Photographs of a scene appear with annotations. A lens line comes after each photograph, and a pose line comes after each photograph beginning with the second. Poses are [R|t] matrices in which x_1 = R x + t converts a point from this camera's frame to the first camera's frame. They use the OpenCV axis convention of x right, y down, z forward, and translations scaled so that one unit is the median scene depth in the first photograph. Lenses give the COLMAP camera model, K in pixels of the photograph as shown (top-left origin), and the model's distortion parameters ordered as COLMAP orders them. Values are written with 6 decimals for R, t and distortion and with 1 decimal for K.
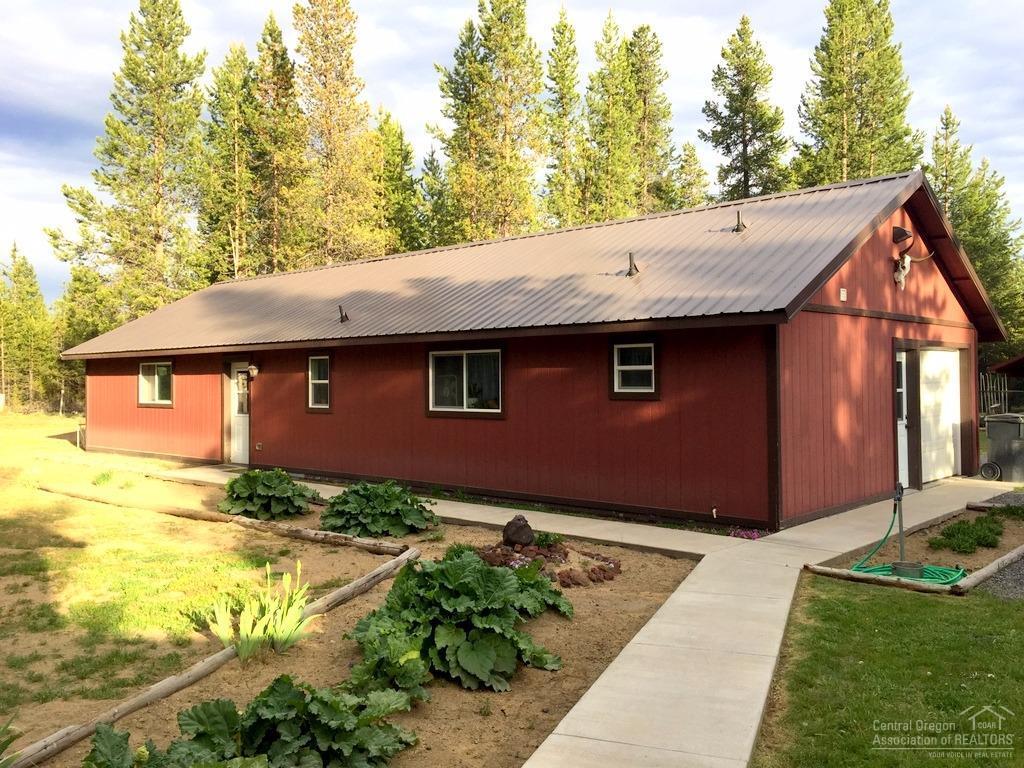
lens RADIAL K [[872.8, 0, 510.1], [0, 872.8, 380.8], [0, 0, 1]] dist [0.005708, 0.002501]
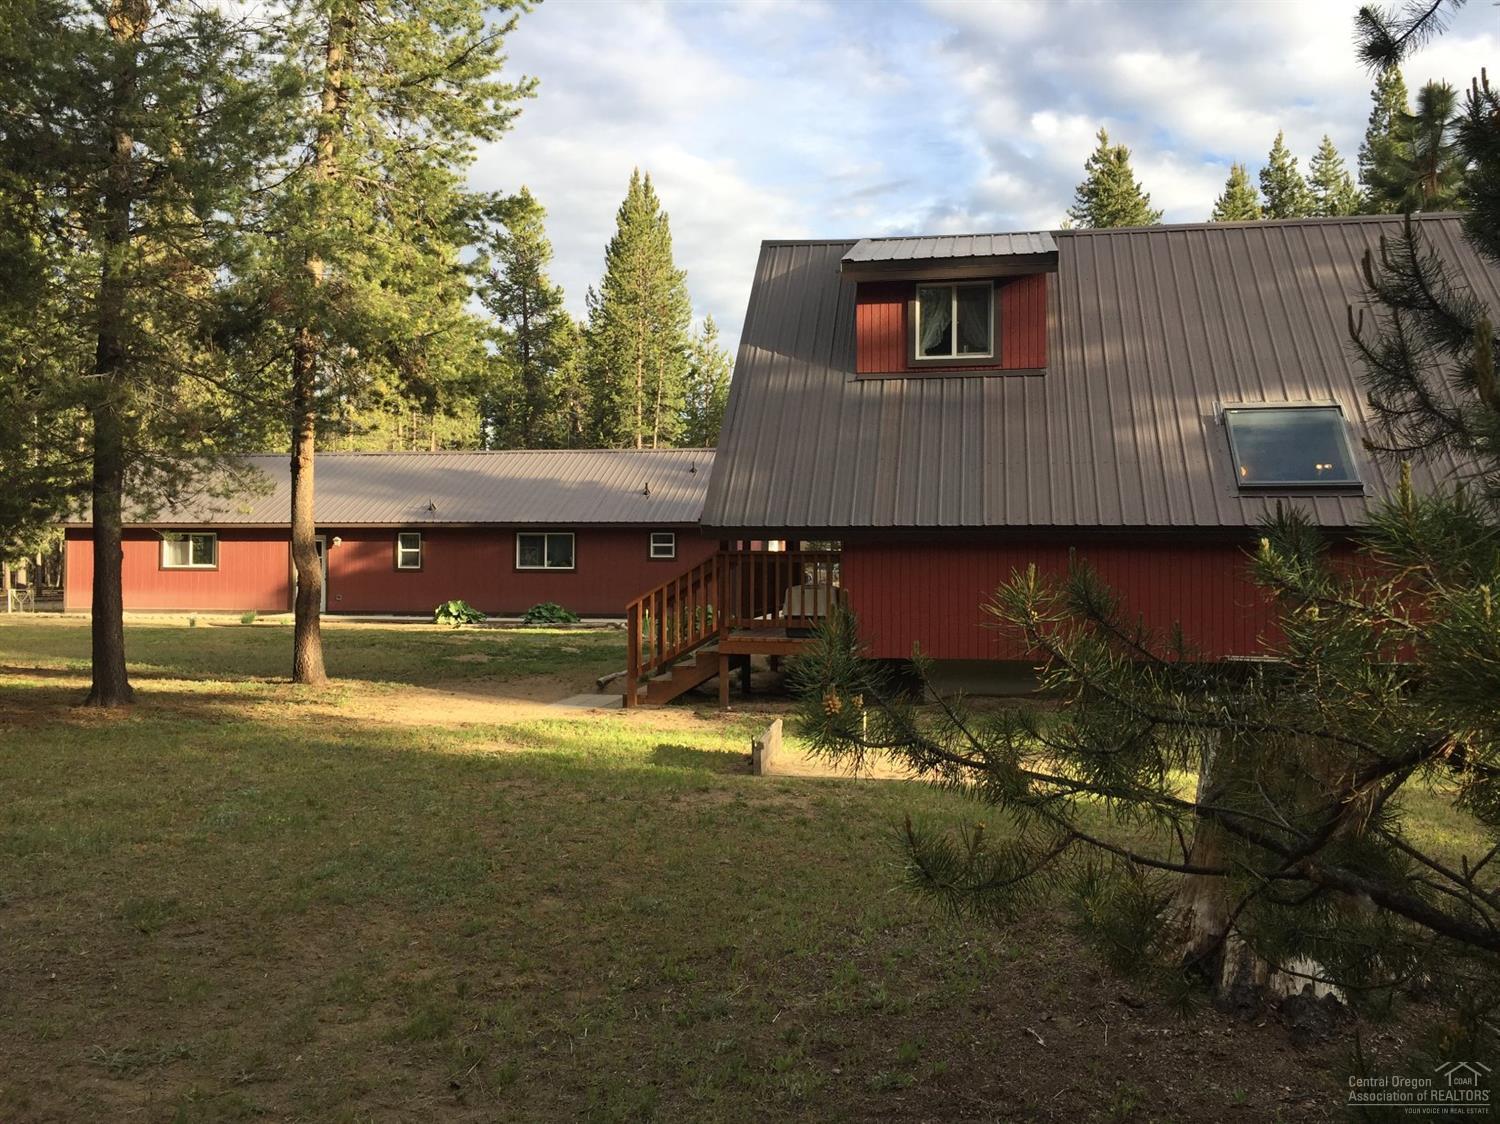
lens RADIAL K [[1278.5, 0, 750.1], [0, 1278.5, 561.9], [0, 0, 1]] dist [0.005708, 0.002501]
pose [[0.844734, 0.002584, 0.535181, -0.346669], [-0.006662, 0.999962, 0.005687, 0.001554], [-0.535145, -0.008370, 0.844718, -0.442118]]
